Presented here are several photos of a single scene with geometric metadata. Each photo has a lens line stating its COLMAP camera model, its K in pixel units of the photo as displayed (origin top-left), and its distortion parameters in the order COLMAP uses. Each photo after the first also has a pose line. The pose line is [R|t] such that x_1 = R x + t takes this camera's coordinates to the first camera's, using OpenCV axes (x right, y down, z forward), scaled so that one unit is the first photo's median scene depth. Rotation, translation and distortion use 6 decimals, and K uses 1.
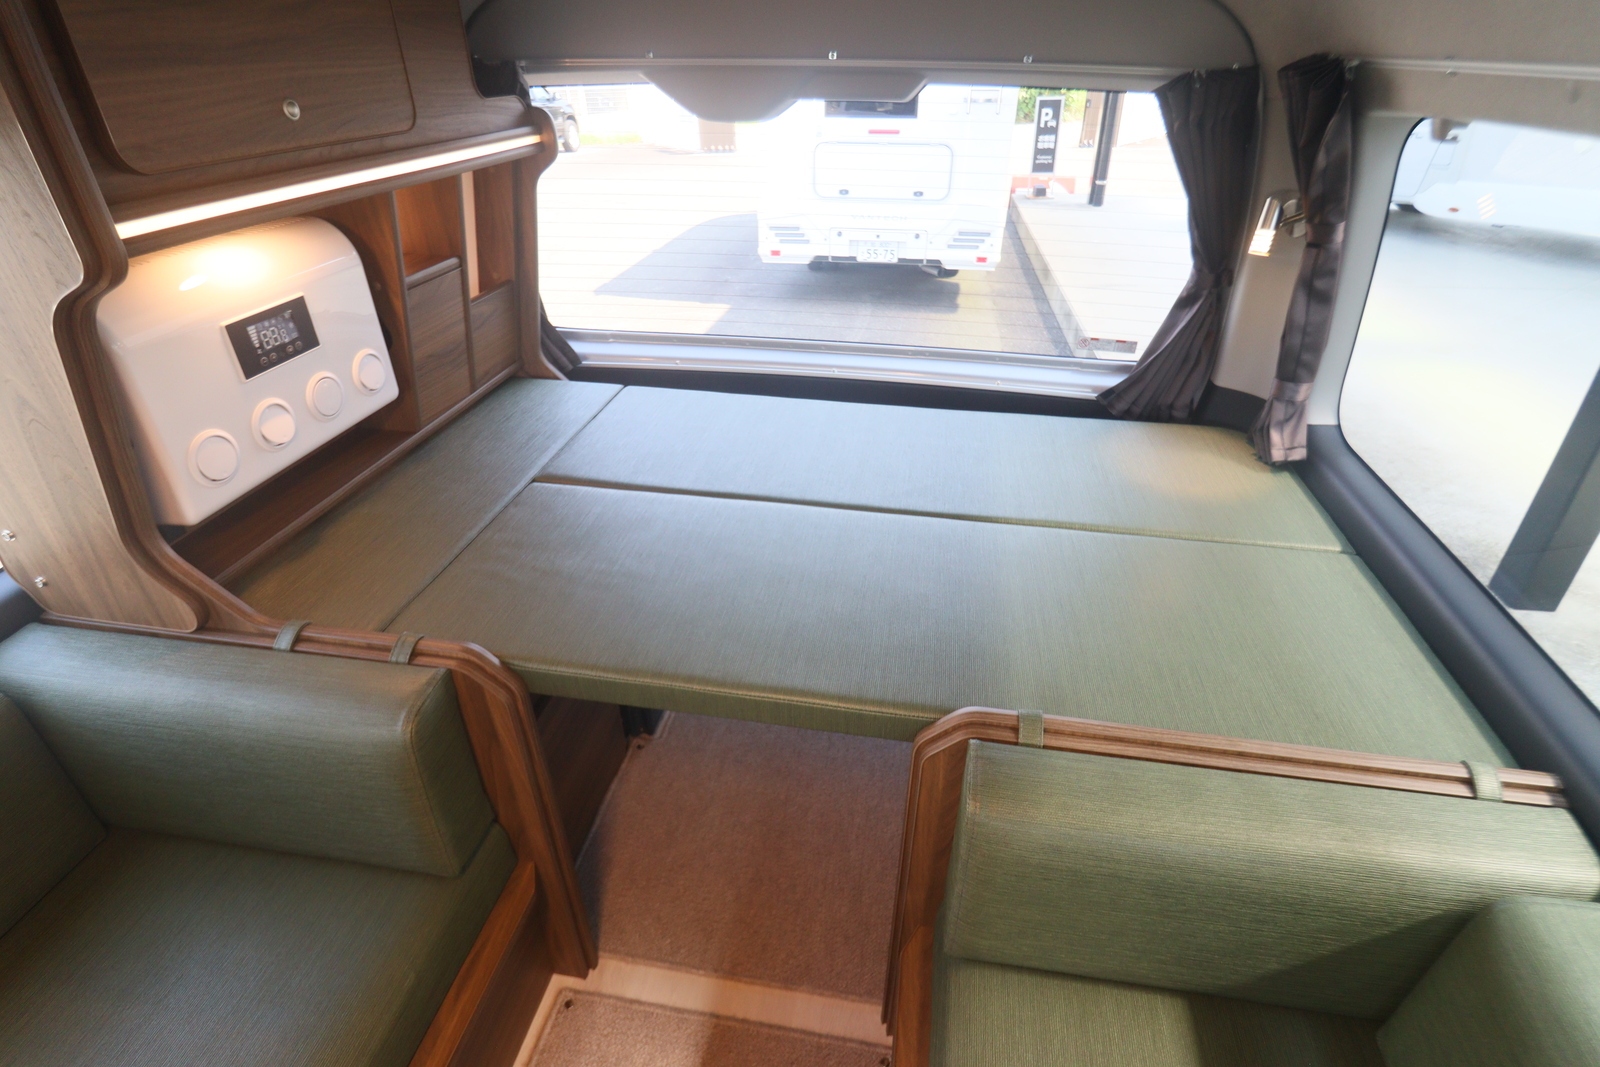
lens RADIAL K [[755.1, 0, 801.6], [0, 755.1, 560.9], [0, 0, 1]] dist [0.004461, -0.013769]
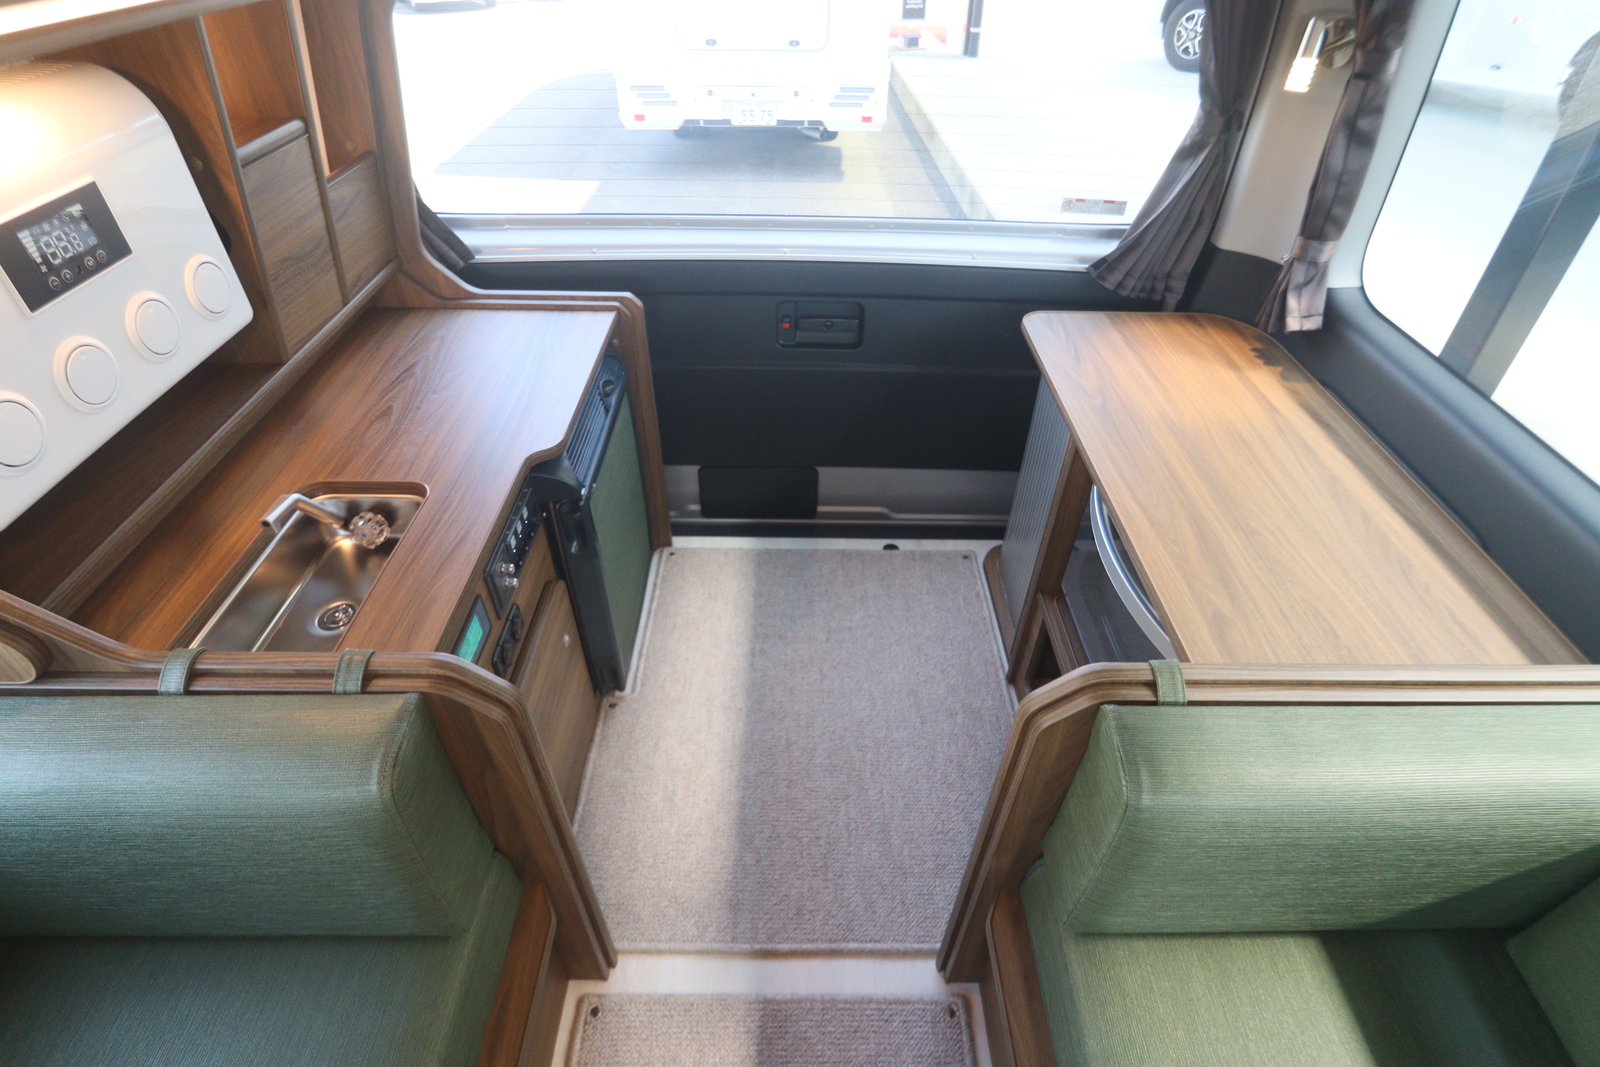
lens RADIAL K [[755.1, 0, 801.6], [0, 755.1, 560.9], [0, 0, 1]] dist [0.004461, -0.013769]
pose [[0.985364, -0.105121, 0.134190, -0.123179], [0.084849, 0.985229, 0.148746, -0.044890], [-0.147844, -0.135183, 0.979728, 0.152956]]
